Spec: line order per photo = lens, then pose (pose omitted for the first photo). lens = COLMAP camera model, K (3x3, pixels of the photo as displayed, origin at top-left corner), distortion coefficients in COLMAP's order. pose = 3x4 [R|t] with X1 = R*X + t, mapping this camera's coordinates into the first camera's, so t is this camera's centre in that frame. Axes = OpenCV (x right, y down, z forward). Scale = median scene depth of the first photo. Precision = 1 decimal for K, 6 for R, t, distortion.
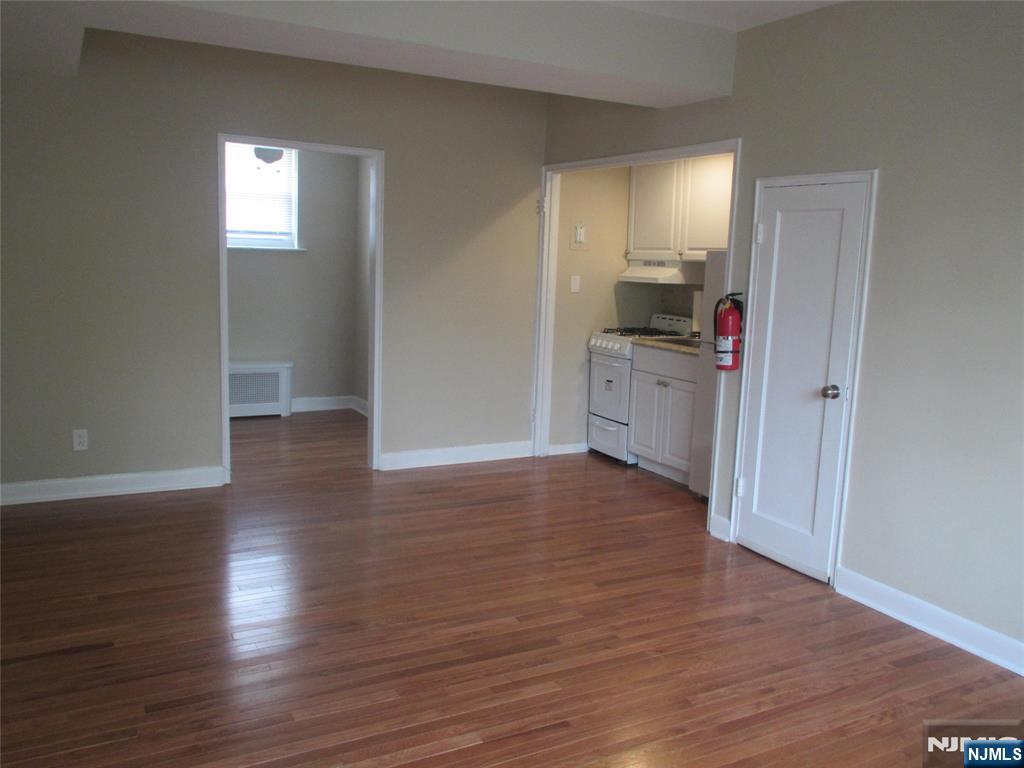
lens RADIAL K [[857.9, 0, 515.9], [0, 857.9, 377.2], [0, 0, 1]] dist [-0.016876, 0.001315]
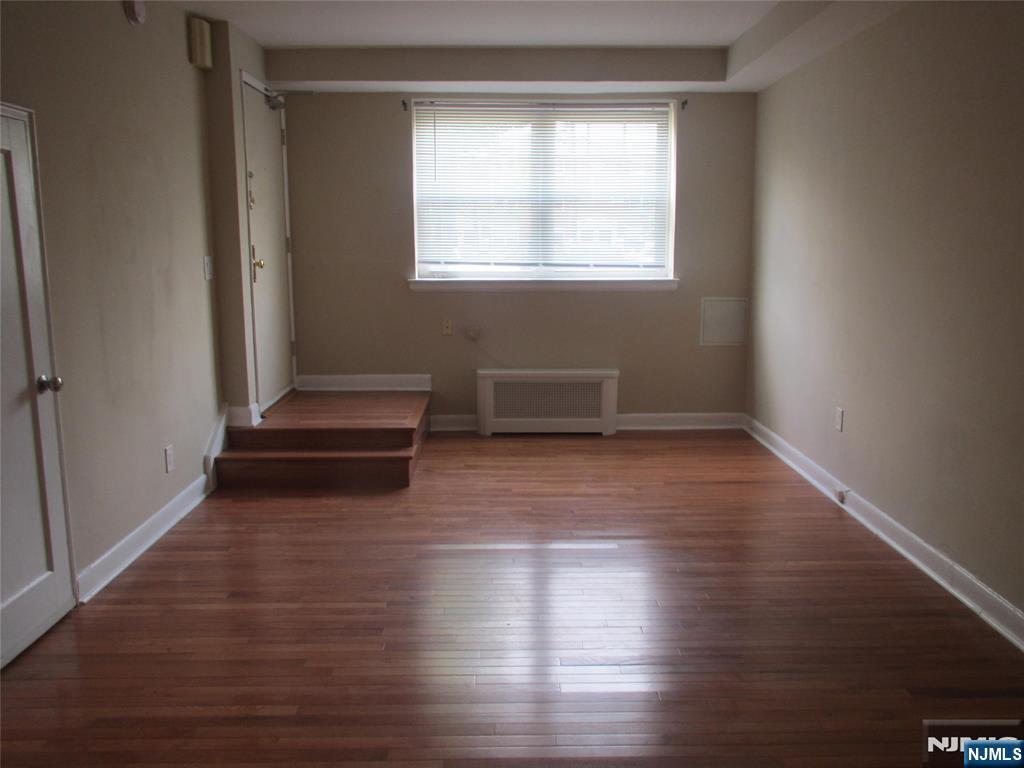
lens RADIAL K [[857.9, 0, 515.9], [0, 857.9, 377.2], [0, 0, 1]] dist [-0.016876, 0.001315]
pose [[-0.888702, -0.111894, 0.444622, -0.301108], [0.031282, 0.952705, 0.302284, -0.173707], [-0.457417, 0.282549, -0.843170, 1.176813]]
